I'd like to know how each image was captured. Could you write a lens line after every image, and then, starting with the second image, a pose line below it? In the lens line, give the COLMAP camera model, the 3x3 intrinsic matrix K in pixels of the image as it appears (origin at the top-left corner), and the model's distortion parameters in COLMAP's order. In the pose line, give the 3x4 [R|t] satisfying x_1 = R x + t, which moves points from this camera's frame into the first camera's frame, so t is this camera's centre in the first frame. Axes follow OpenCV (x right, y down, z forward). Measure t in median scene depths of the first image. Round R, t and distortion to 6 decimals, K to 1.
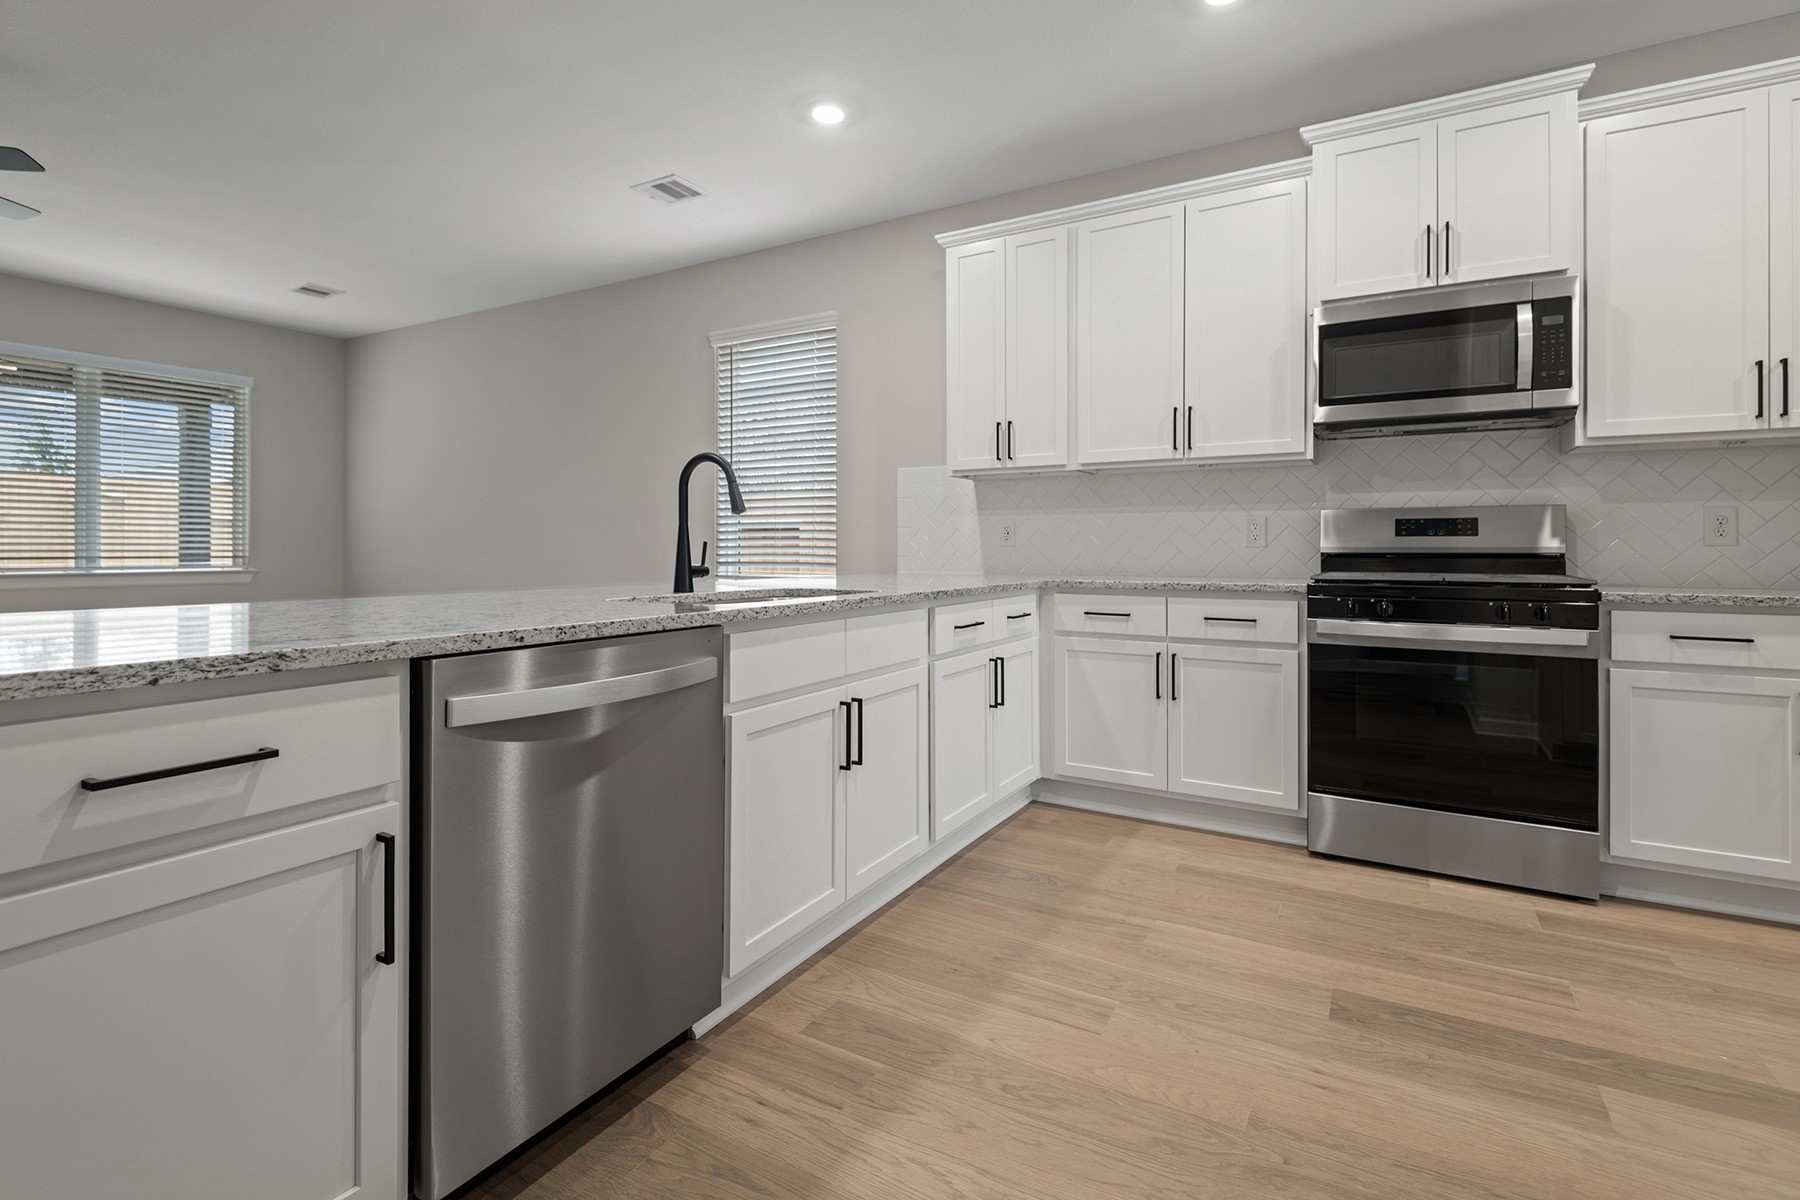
lens RADIAL K [[830.2, 0, 904.7], [0, 830.2, 548.4], [0, 0, 1]] dist [-0.001736, -0.000784]
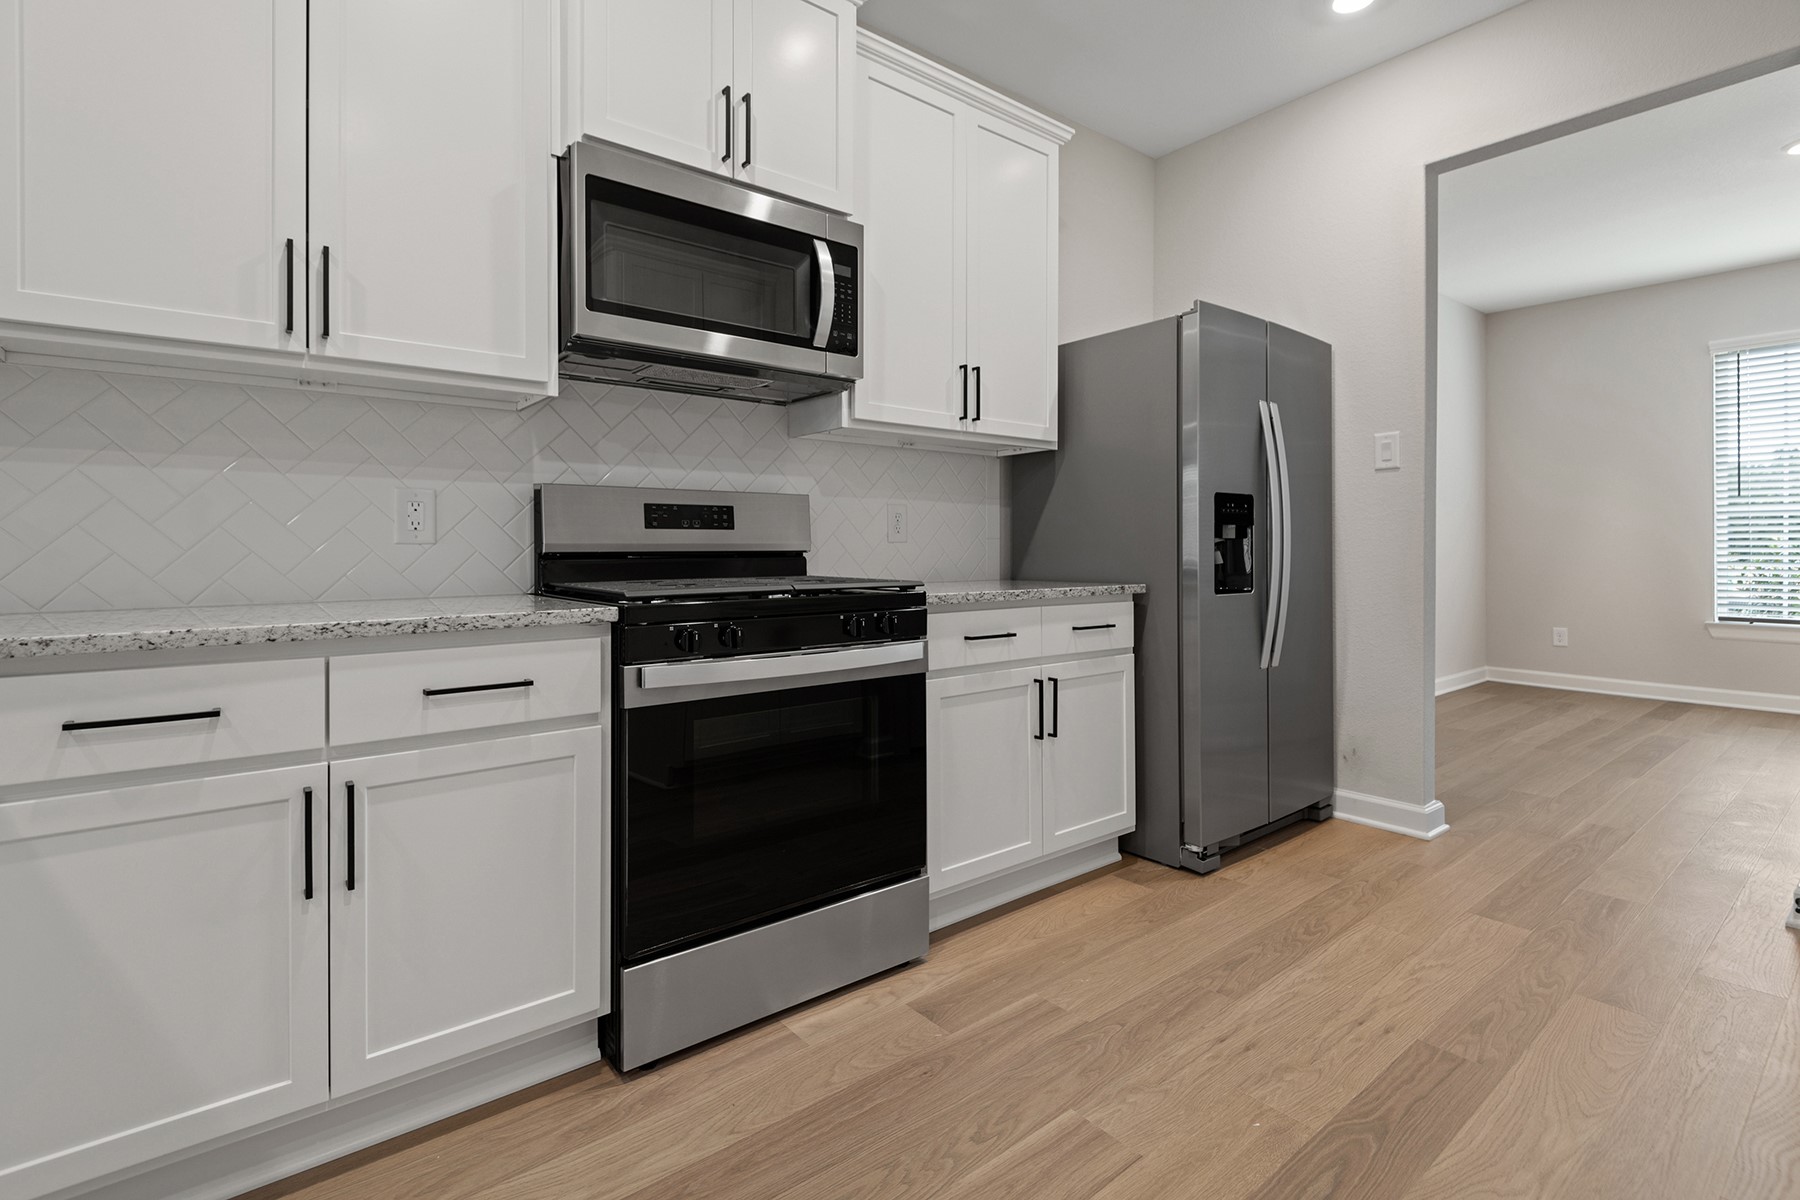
lens RADIAL K [[830.2, 0, 904.7], [0, 830.2, 548.4], [0, 0, 1]] dist [-0.001736, -0.000784]
pose [[0.365146, -0.000345, 0.930950, 0.024378], [0.004057, 0.999991, -0.001220, 0.004648], [-0.930941, 0.004222, 0.365144, 0.602936]]
